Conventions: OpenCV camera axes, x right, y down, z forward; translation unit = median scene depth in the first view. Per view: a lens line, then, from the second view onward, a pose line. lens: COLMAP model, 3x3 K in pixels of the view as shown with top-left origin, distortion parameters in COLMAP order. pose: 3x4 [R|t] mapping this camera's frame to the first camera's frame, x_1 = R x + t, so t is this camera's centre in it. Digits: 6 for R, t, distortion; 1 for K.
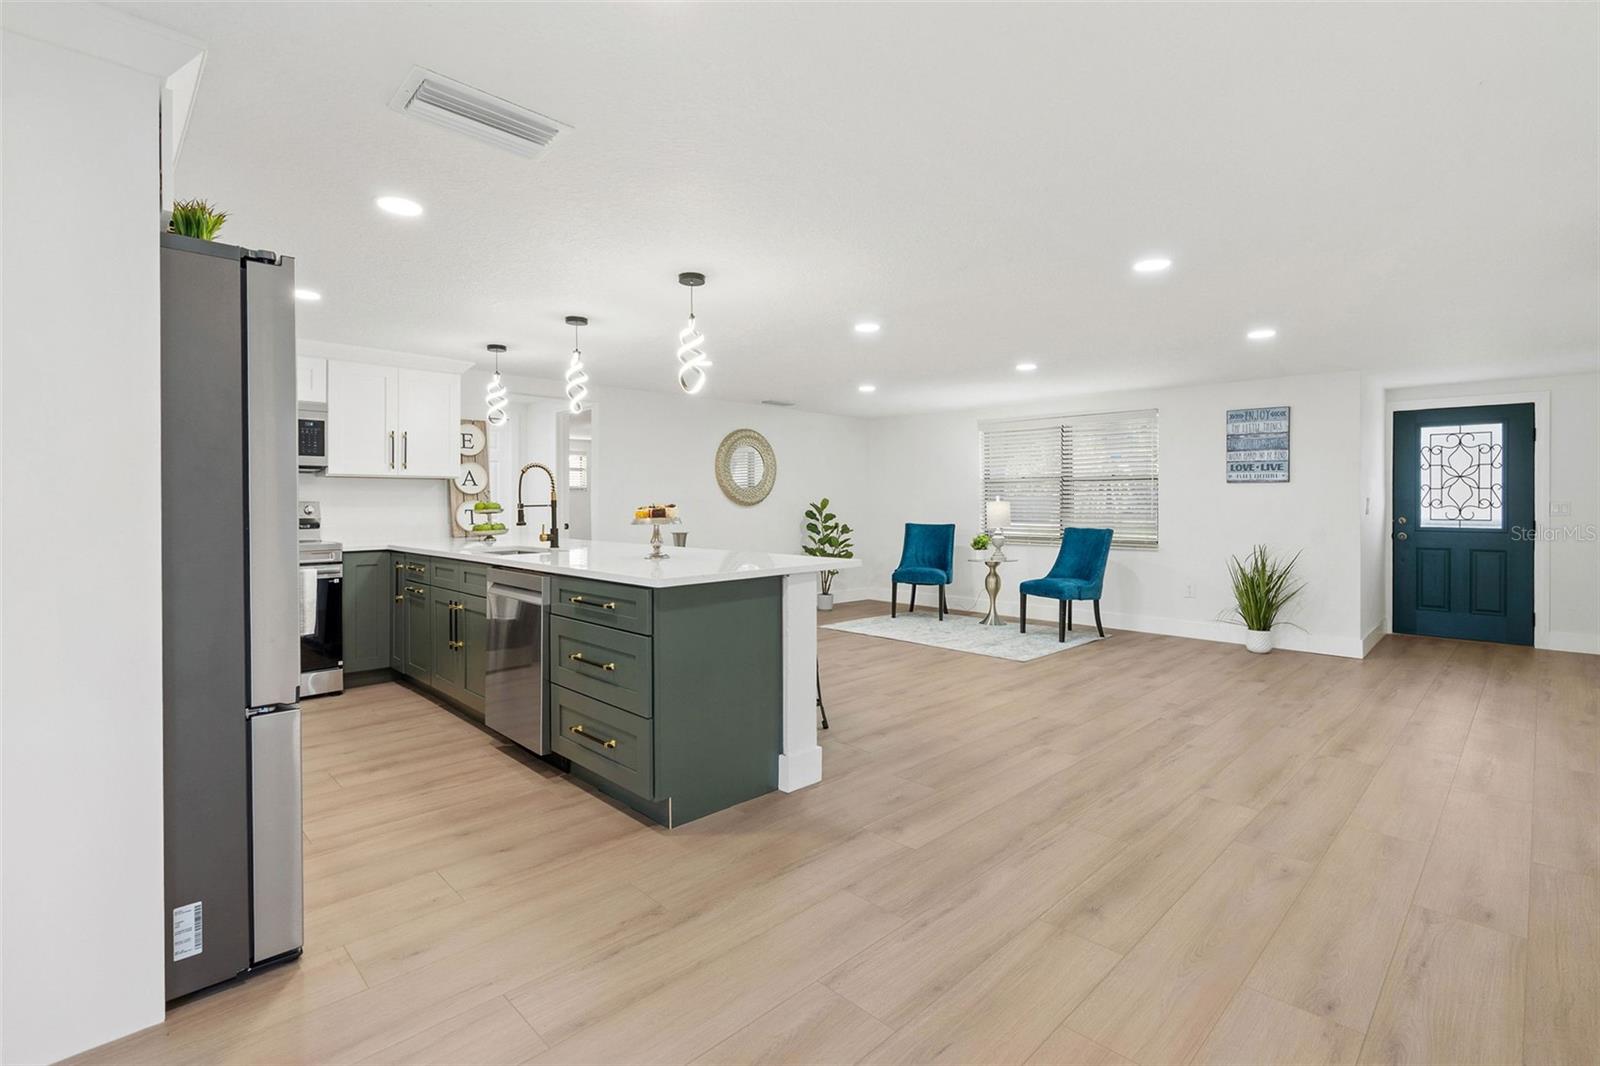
lens RADIAL K [[739.3, 0, 798.0], [0, 739.3, 508.1], [0, 0, 1]] dist [-0.003415, 0.000372]
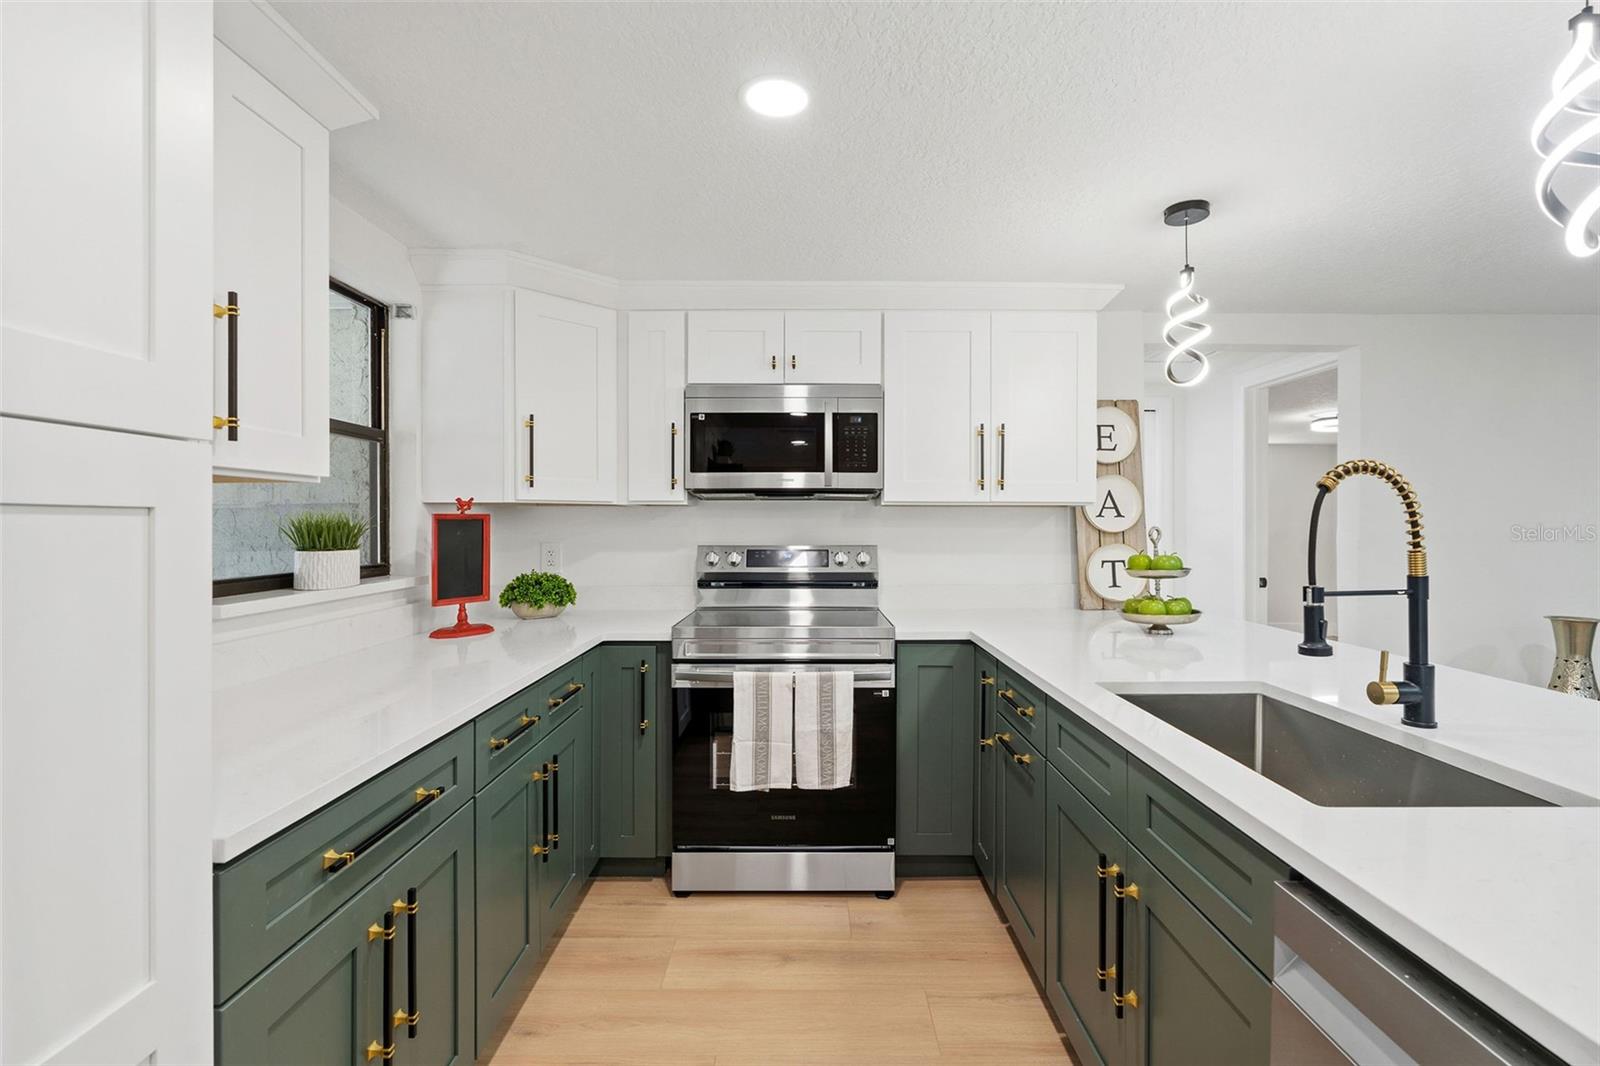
lens RADIAL K [[731.9, 0, 795.8], [0, 731.9, 510.9], [0, 0, 1]] dist [-0.004108, -0.000014]
pose [[0.710106, -0.005766, -0.704071, -0.228409], [-0.010123, 0.999780, -0.018397, -0.023129], [0.704022, 0.020191, 0.709891, 0.449759]]
